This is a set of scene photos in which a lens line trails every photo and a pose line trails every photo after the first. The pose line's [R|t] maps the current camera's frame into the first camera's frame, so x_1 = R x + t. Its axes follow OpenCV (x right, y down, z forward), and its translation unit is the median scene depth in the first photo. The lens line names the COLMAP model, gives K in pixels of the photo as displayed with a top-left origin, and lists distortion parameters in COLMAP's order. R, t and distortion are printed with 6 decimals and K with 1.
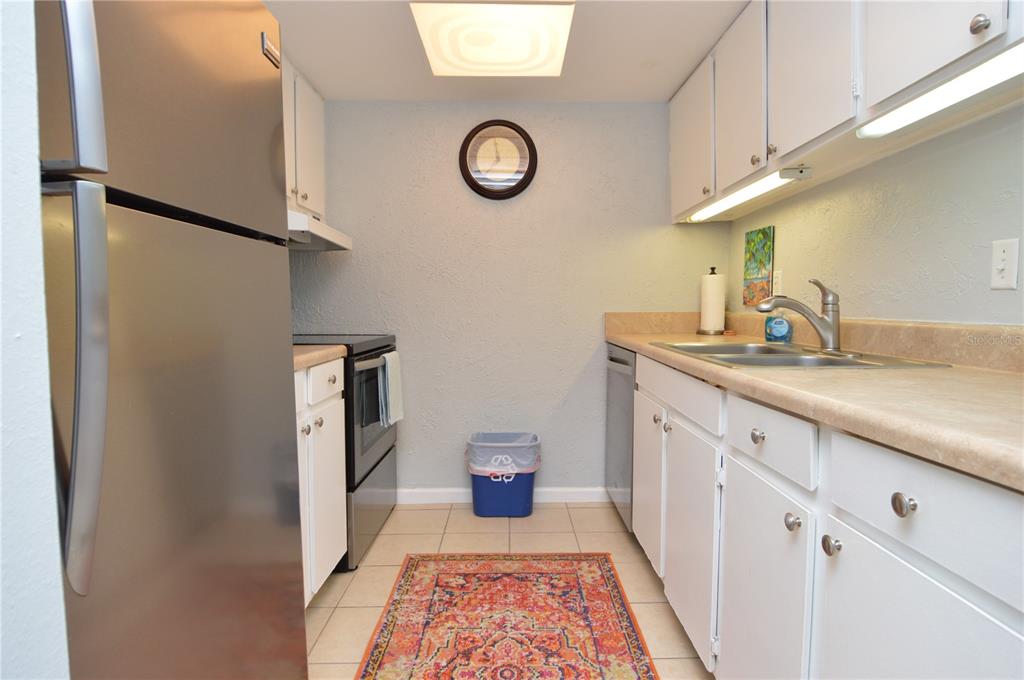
lens RADIAL K [[540.7, 0, 514.6], [0, 540.7, 336.4], [0, 0, 1]] dist [0.022485, -0.032183]
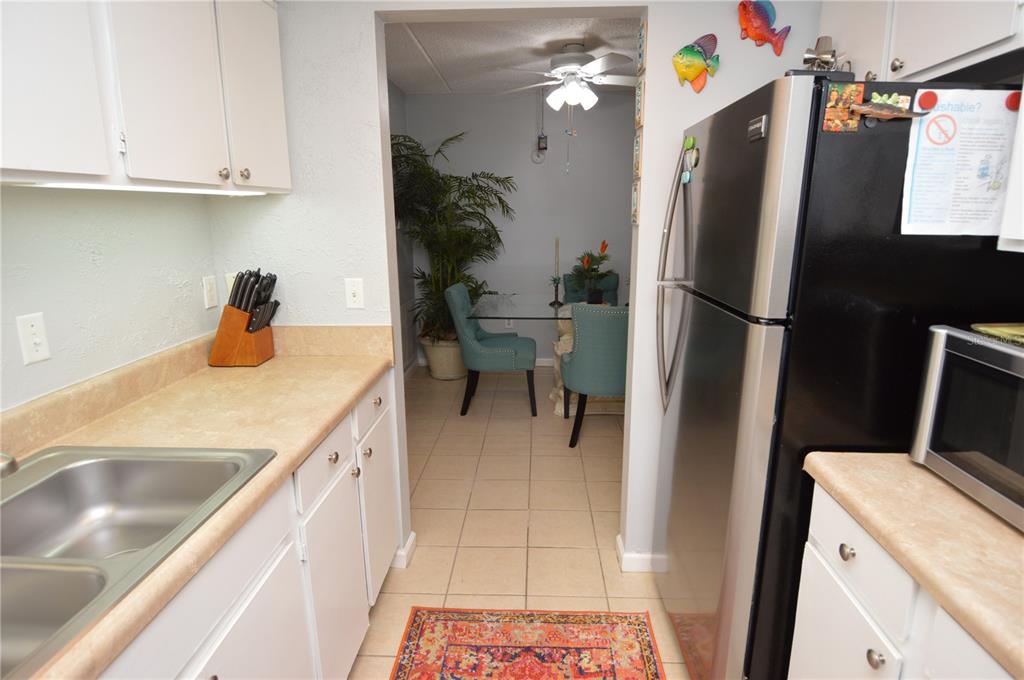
lens RADIAL K [[540.7, 0, 514.6], [0, 540.7, 336.4], [0, 0, 1]] dist [0.022485, -0.032183]
pose [[-0.998575, -0.002794, 0.053292, -0.028737], [0.011989, 0.961356, 0.275048, -0.228836], [-0.052001, 0.275295, -0.959952, 1.087860]]
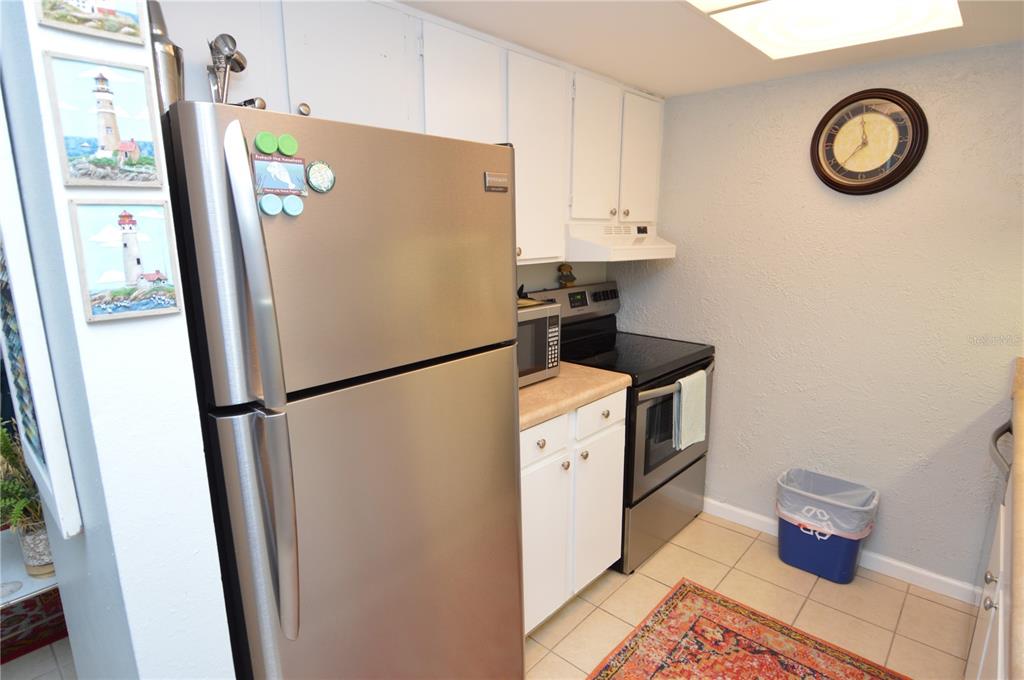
lens RADIAL K [[540.7, 0, 514.6], [0, 540.7, 336.4], [0, 0, 1]] dist [0.022485, -0.032183]
pose [[0.733798, 0.134473, -0.665926, 0.192137], [-0.032479, 0.986038, 0.163325, -0.206176], [0.678590, -0.098219, 0.727920, 0.092600]]
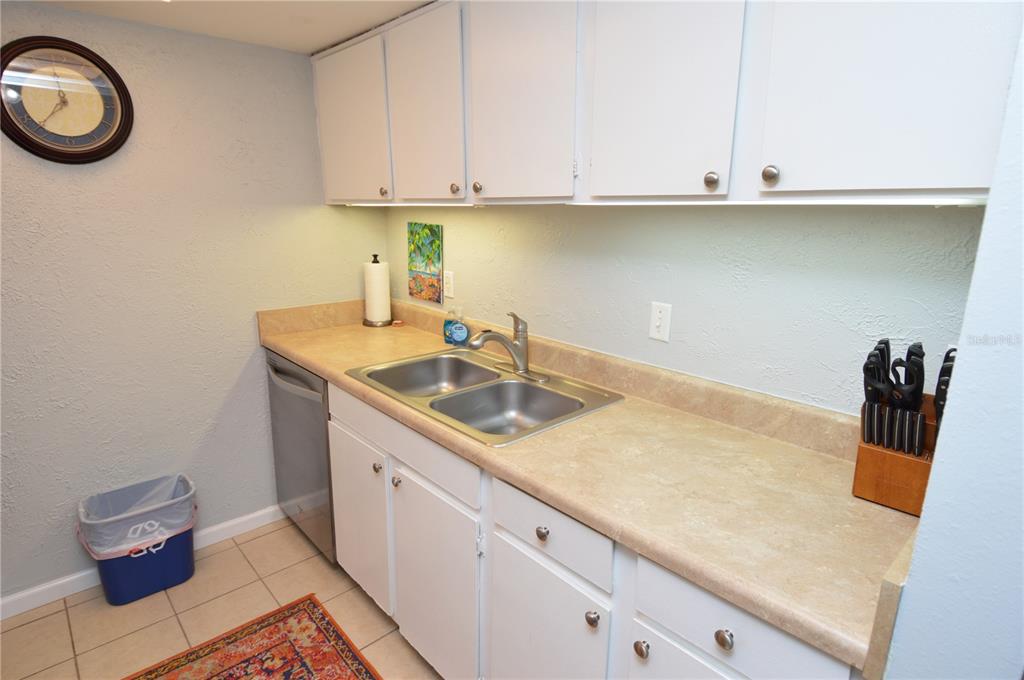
lens RADIAL K [[540.7, 0, 514.6], [0, 540.7, 336.4], [0, 0, 1]] dist [0.022485, -0.032183]
pose [[0.740810, -0.144118, 0.656072, -0.116633], [0.022698, 0.981526, 0.189980, -0.199452], [-0.671331, -0.125848, 0.730395, 0.158539]]
